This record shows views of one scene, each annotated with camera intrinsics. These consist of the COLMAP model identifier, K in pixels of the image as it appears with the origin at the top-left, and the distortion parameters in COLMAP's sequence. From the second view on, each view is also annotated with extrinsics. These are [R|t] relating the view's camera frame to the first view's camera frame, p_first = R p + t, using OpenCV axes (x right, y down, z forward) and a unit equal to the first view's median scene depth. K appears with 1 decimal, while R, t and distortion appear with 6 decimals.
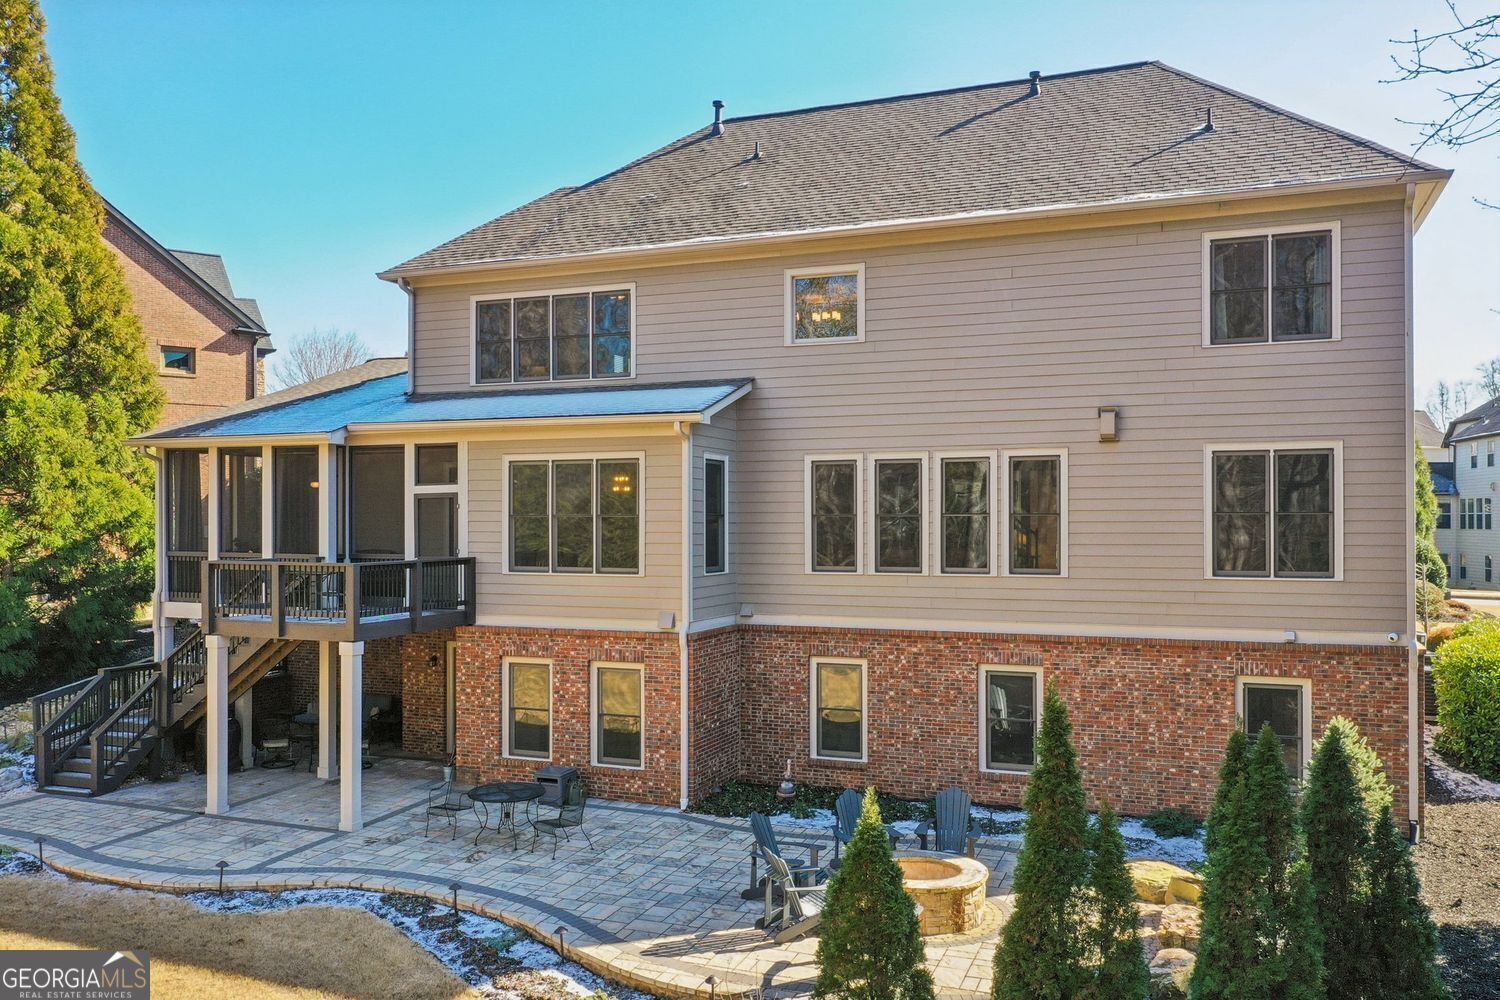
lens RADIAL K [[1195.0, 0, 750.0], [0, 1195.0, 500.0], [0, 0, 1]] dist [0.004469, 0.001538]
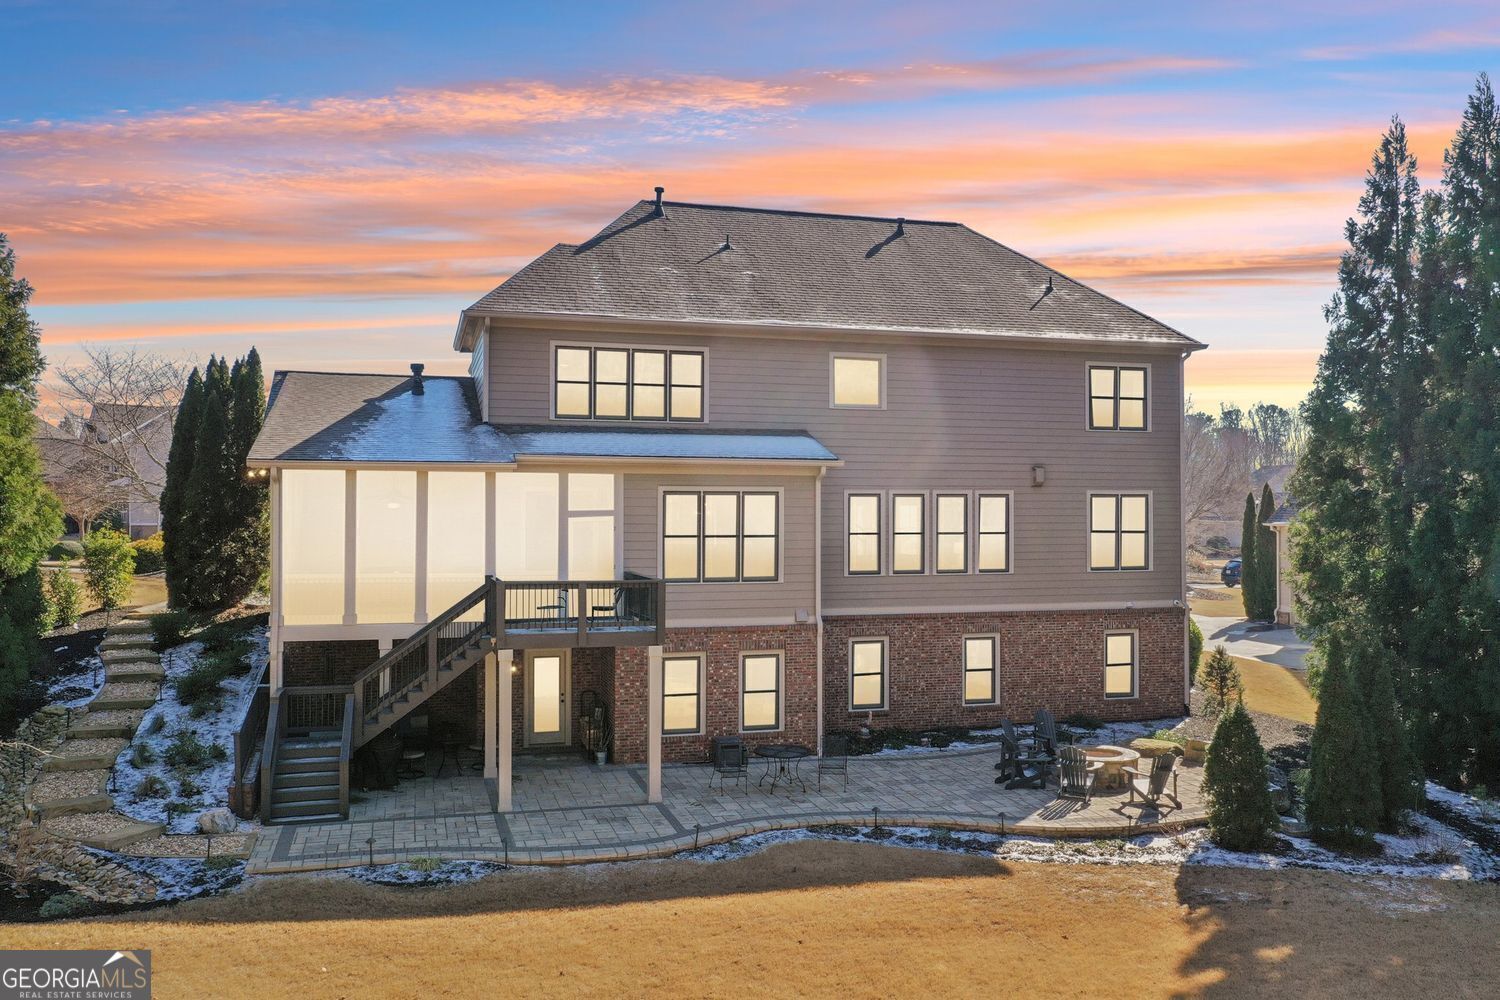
lens RADIAL K [[1182.1, 0, 760.9], [0, 1182.1, 475.2], [0, 0, 1]] dist [-0.001095, -0.000768]
pose [[0.792089, 0.020335, 0.610066, -0.941915], [-0.012681, 0.999777, -0.016860, -0.033103], [-0.610274, 0.005619, 0.792171, -0.011453]]
